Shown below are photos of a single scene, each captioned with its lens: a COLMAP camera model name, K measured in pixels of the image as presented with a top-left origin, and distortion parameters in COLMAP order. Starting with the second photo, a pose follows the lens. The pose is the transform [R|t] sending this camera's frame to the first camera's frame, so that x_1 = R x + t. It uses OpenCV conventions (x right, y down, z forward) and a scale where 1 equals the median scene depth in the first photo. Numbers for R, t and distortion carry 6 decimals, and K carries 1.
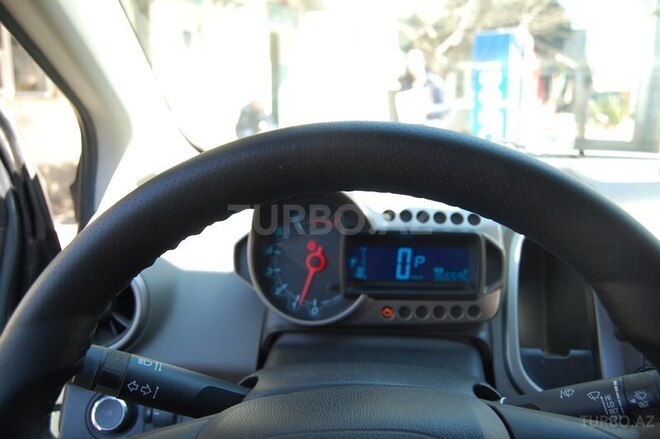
lens RADIAL K [[507.3, 0, 330.0], [0, 507.3, 219.5], [0, 0, 1]] dist [-0.067982, 0.007772]
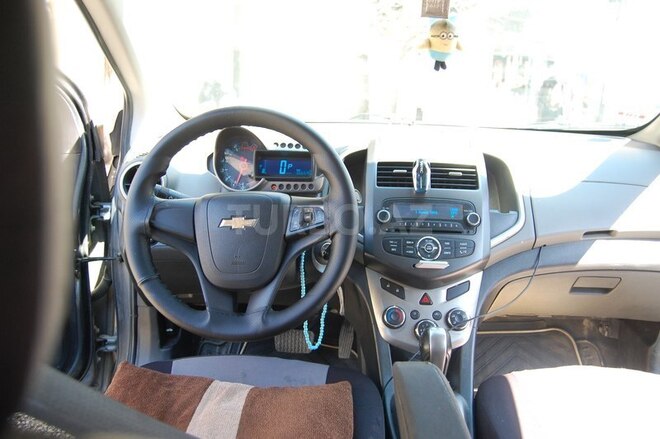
lens RADIAL K [[507.3, 0, 330.0], [0, 507.3, 219.5], [0, 0, 1]] dist [-0.067982, 0.007772]
pose [[0.997863, 0.022053, 0.061512, 0.219680], [-0.024237, 0.999094, 0.034987, 0.234837], [-0.060685, -0.036403, 0.997493, -1.254732]]
